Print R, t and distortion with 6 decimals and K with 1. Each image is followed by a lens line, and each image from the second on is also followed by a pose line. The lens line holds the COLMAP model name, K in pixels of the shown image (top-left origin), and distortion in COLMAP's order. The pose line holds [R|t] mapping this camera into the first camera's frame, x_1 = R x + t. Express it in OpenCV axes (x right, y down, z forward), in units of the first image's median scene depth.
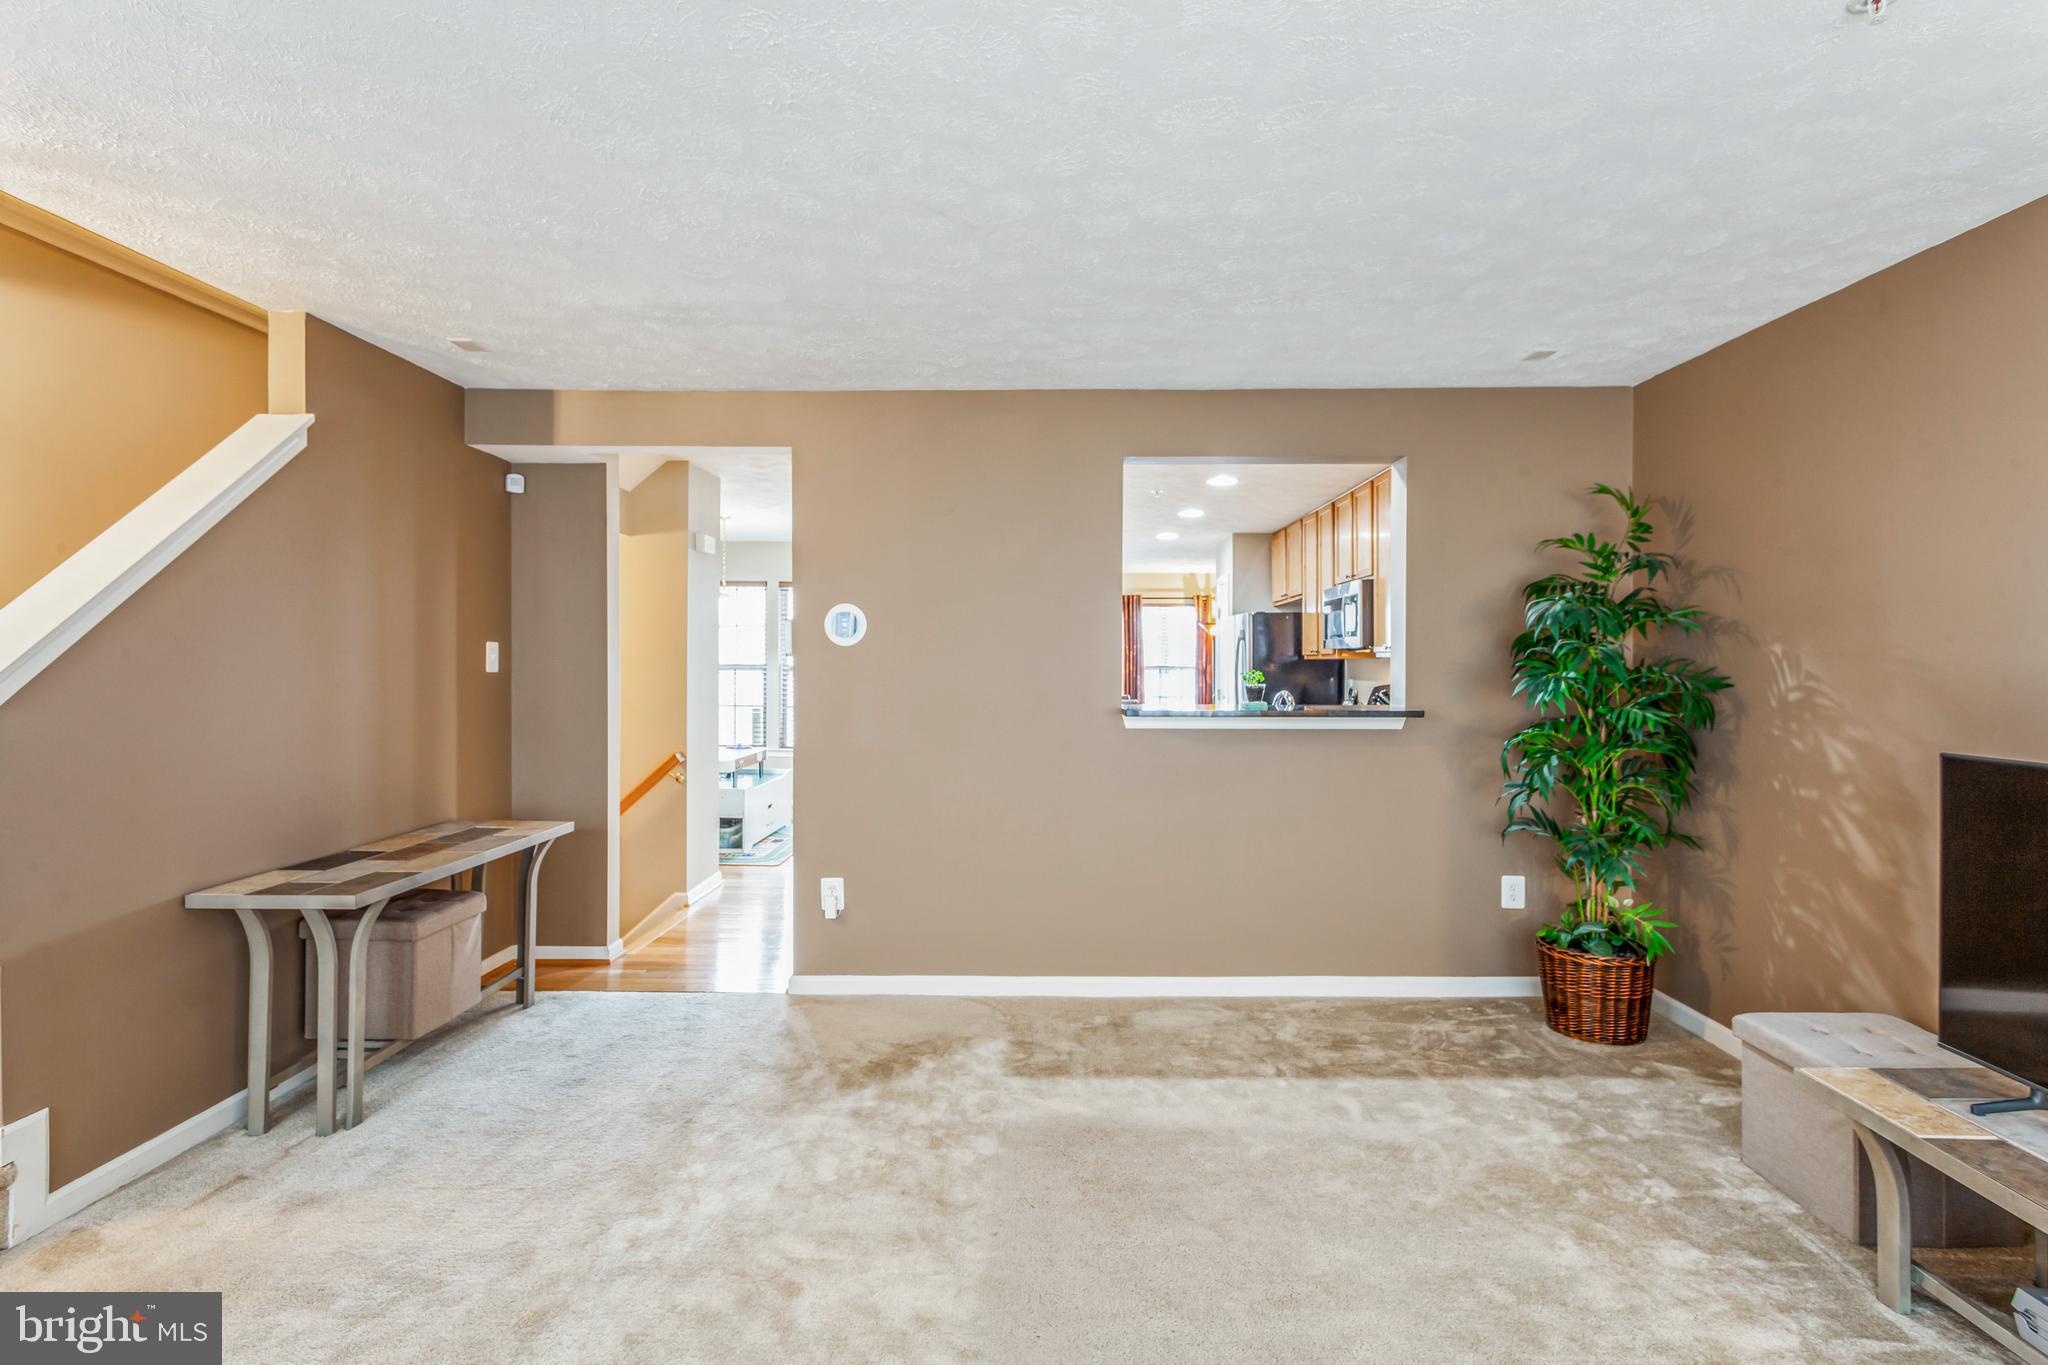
lens RADIAL K [[978.4, 0, 1031.9], [0, 978.4, 664.2], [0, 0, 1]] dist [0.002921, 0.001209]
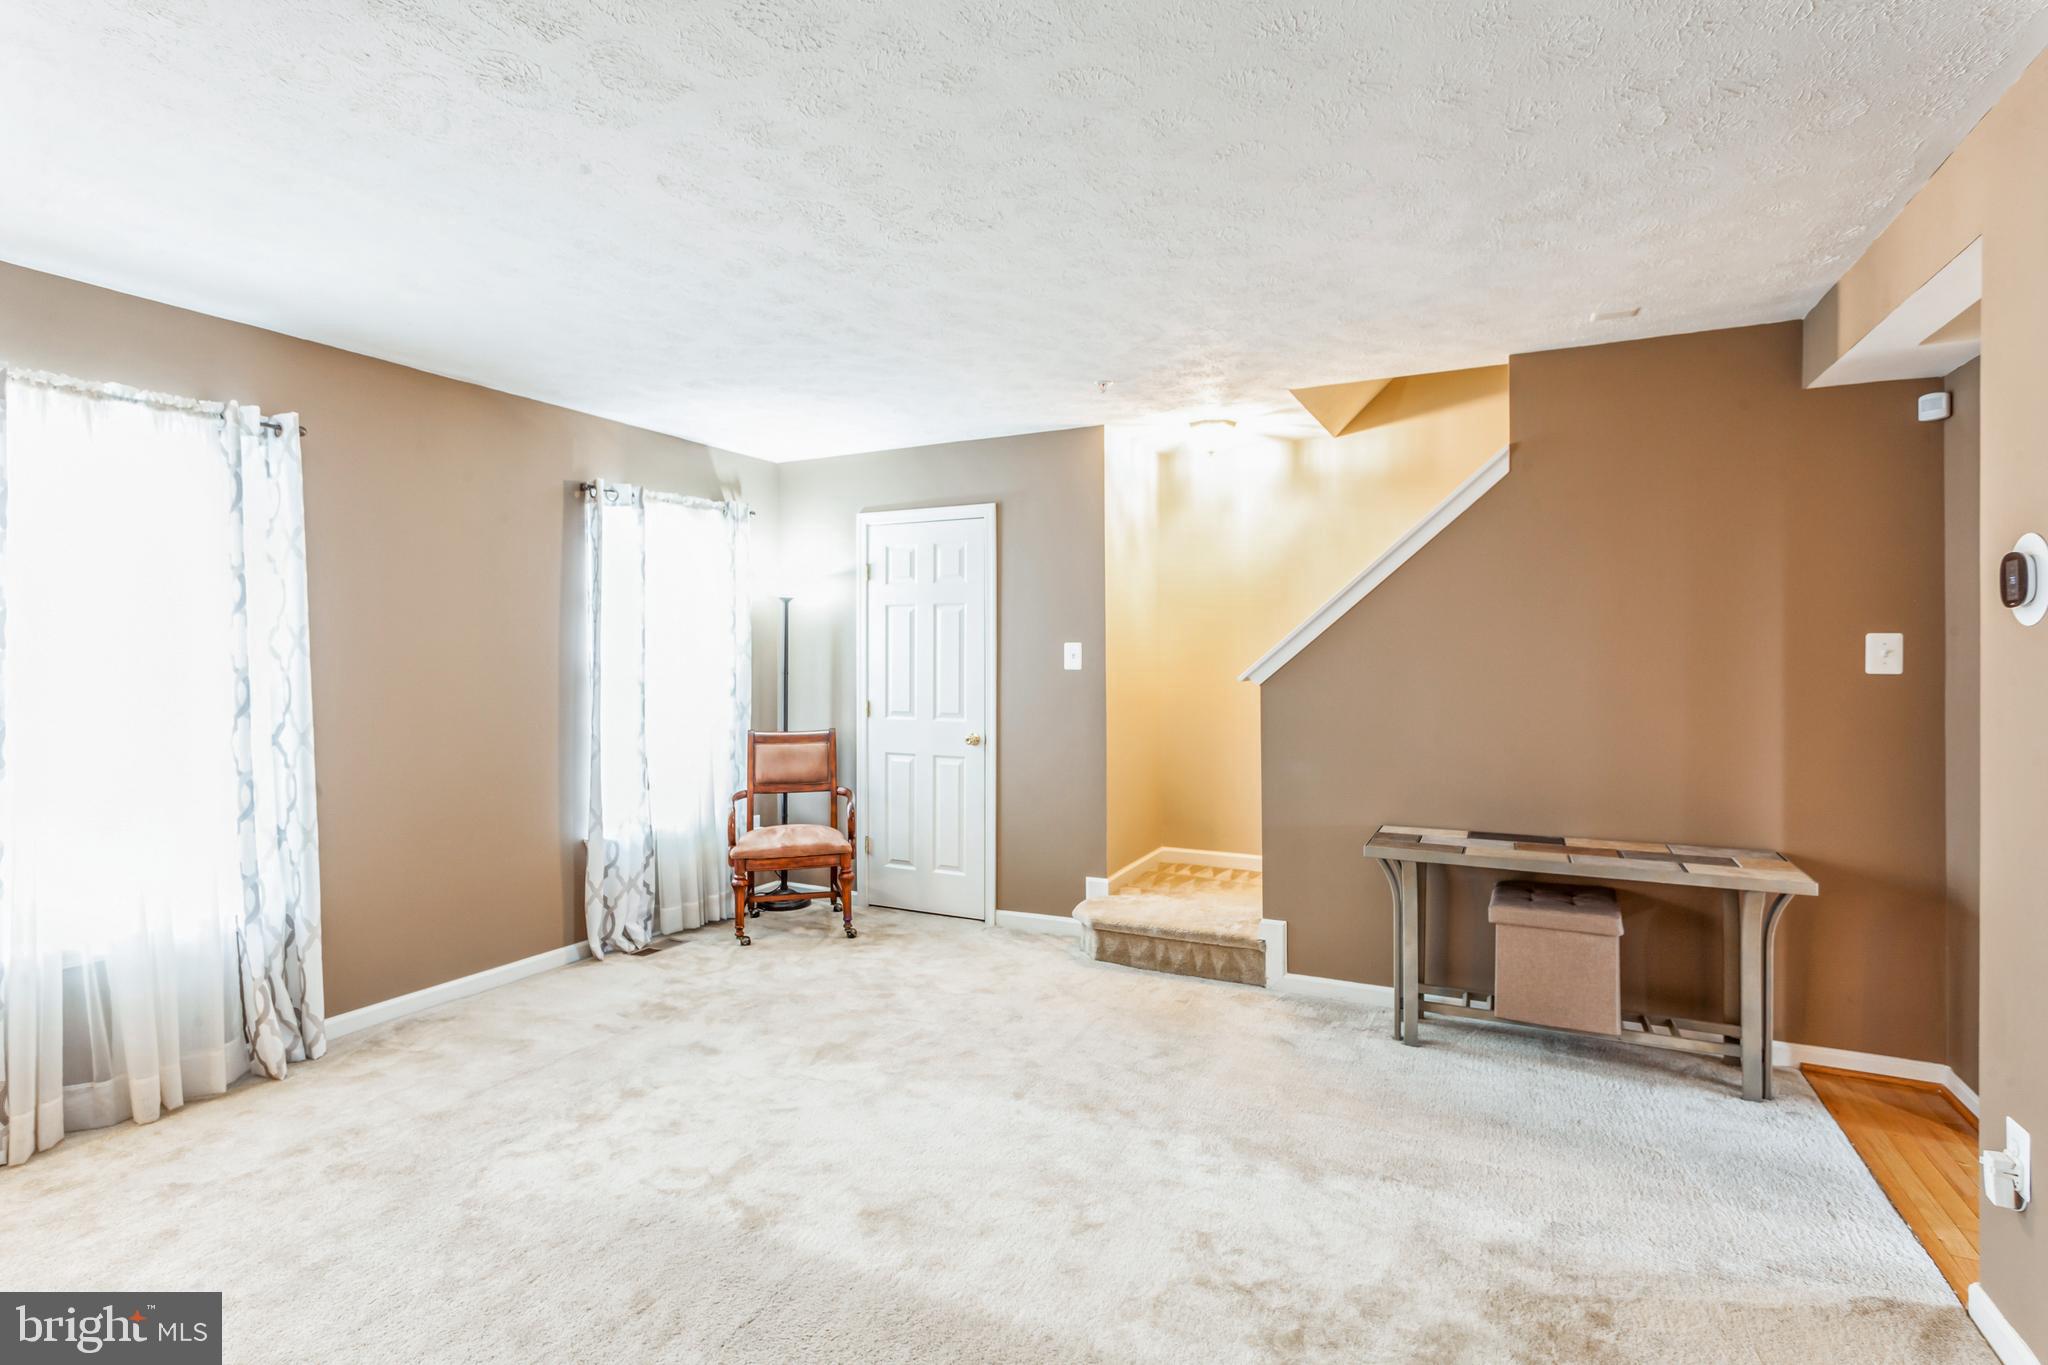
lens RADIAL K [[978.4, 0, 1032.4], [0, 978.4, 667.6], [0, 0, 1]] dist [0.002921, 0.001209]
pose [[-0.447323, 0.000420, -0.894372, 0.468158], [-0.003368, 0.999992, 0.002155, 0.005270], [0.894366, 0.003976, -0.447318, 0.888948]]
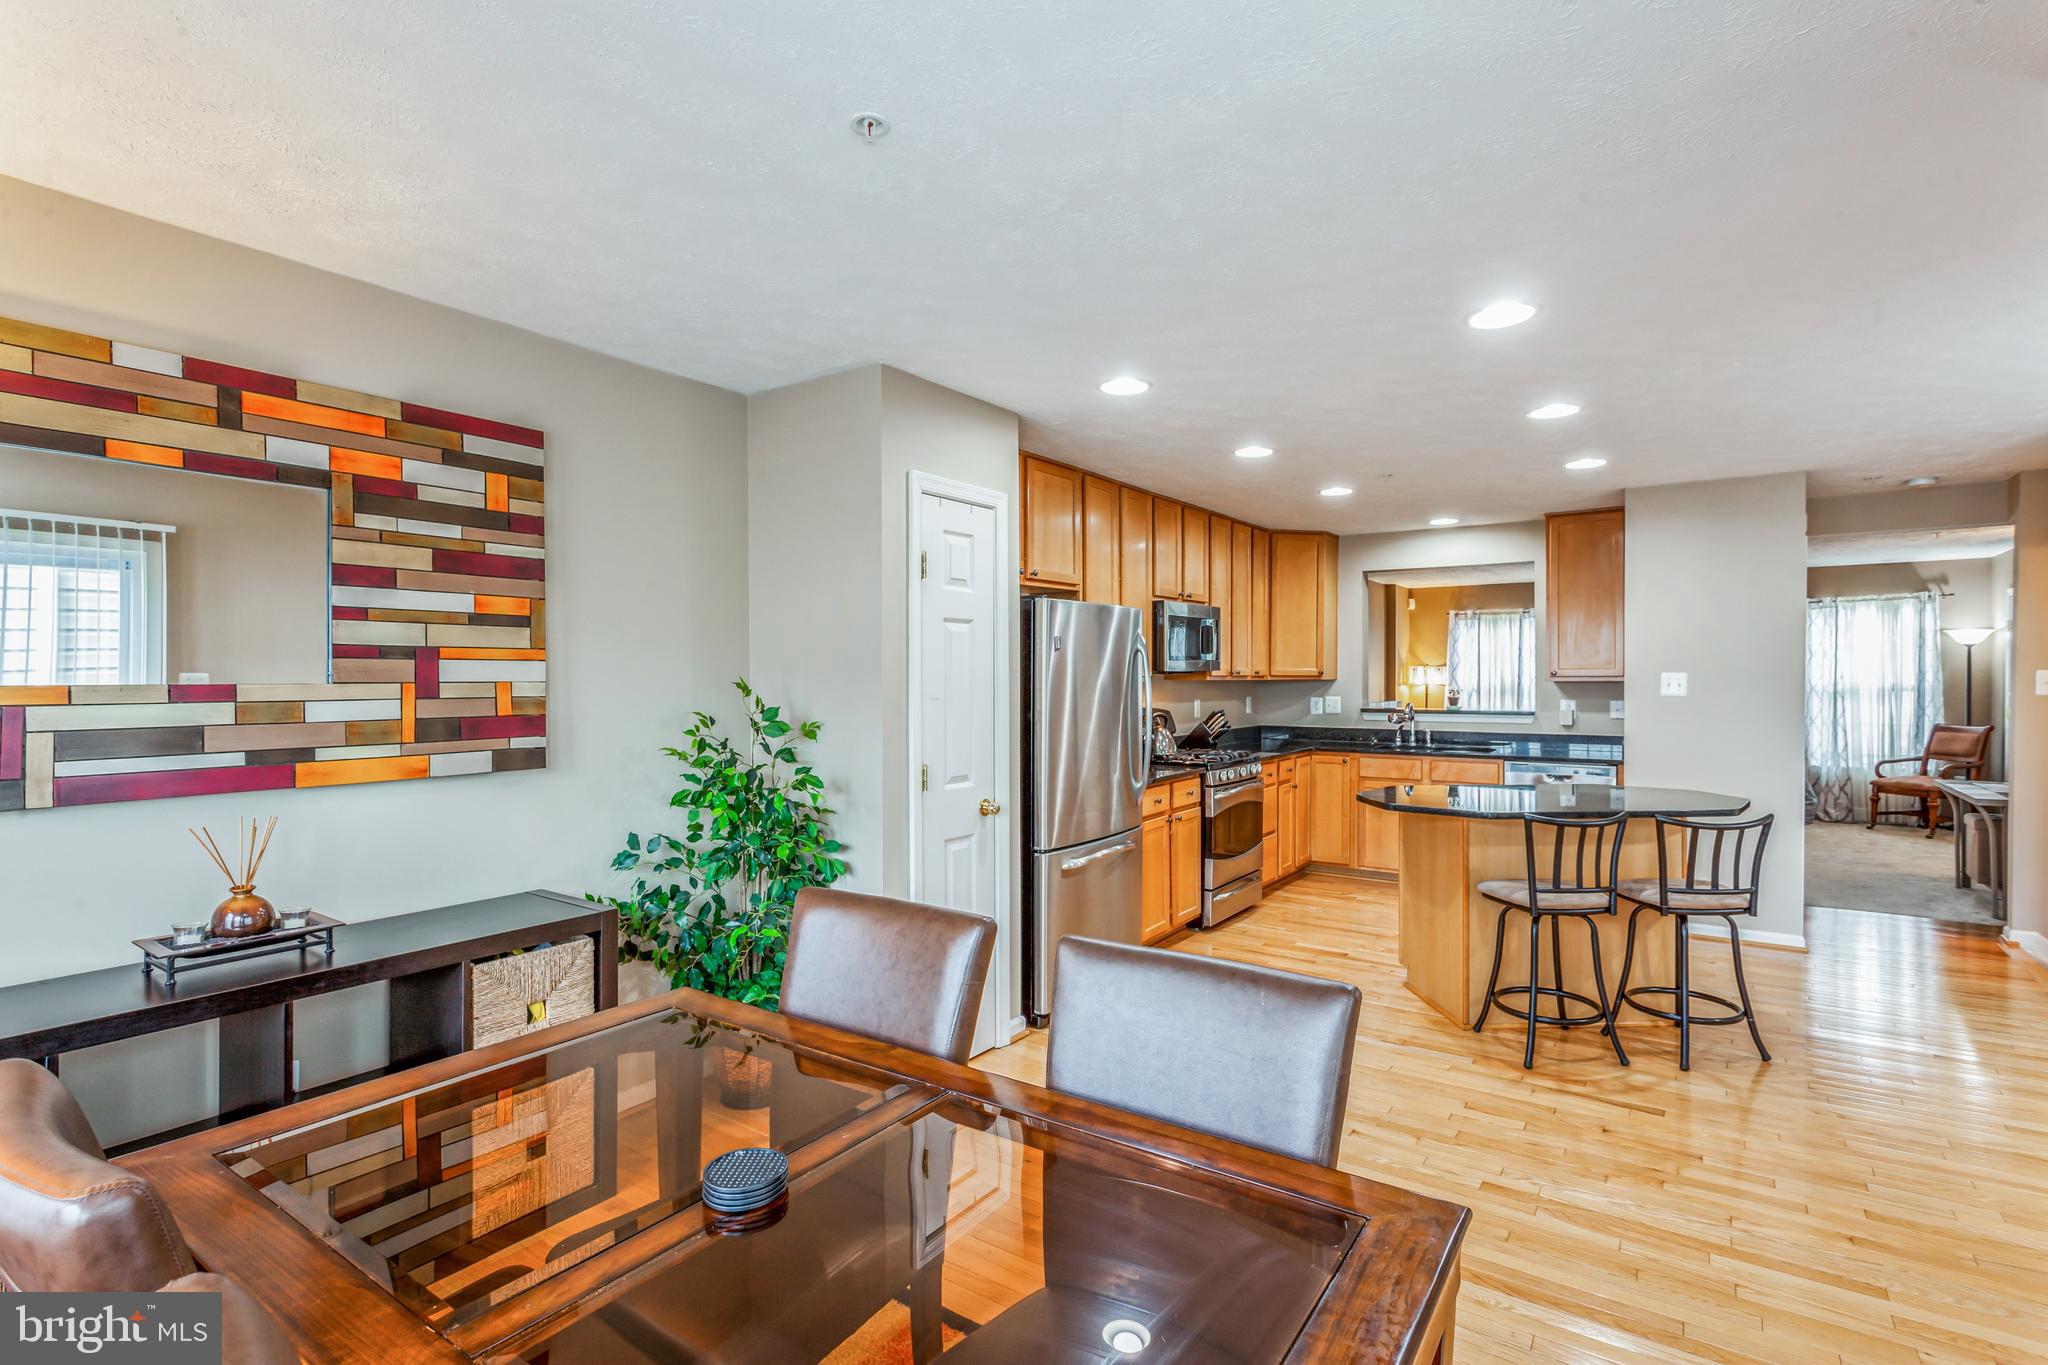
lens RADIAL K [[978.4, 0, 1029.3], [0, 978.4, 686.2], [0, 0, 1]] dist [0.002921, 0.001209]
pose [[-0.821943, -0.015446, 0.569361, -0.137757], [-0.004440, 0.999776, 0.020712, -0.031498], [-0.569553, 0.014496, -0.821827, 3.143774]]
